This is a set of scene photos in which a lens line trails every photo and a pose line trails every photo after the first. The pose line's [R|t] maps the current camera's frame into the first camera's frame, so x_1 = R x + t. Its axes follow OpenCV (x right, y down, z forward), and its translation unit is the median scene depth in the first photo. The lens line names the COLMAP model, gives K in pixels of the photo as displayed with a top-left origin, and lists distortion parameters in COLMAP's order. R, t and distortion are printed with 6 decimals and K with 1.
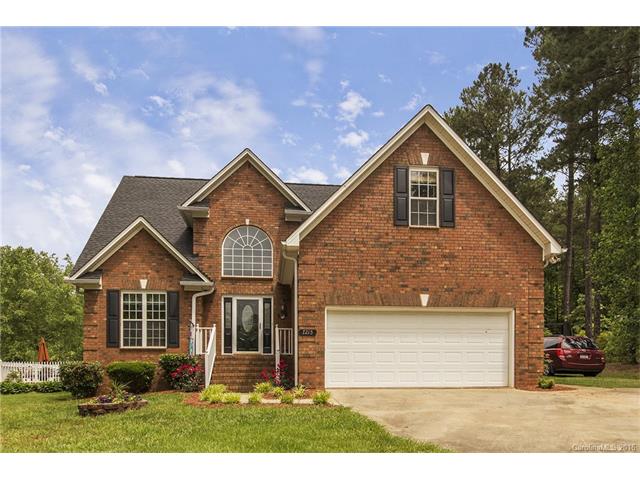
lens RADIAL K [[389.7, 0, 320.1], [0, 389.7, 237.5], [0, 0, 1]] dist [0.004576, 0.001250]
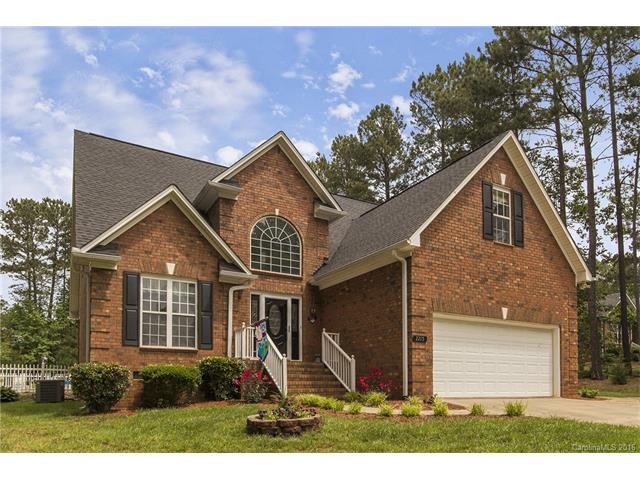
lens RADIAL K [[388.2, 0, 320.8], [0, 388.2, 244.4], [0, 0, 1]] dist [-0.000747, 0.000993]
pose [[0.935093, 0.128247, 0.330384, -0.459584], [-0.125285, 0.991657, -0.030341, 0.058312], [-0.331519, -0.013021, 0.943359, 0.153496]]
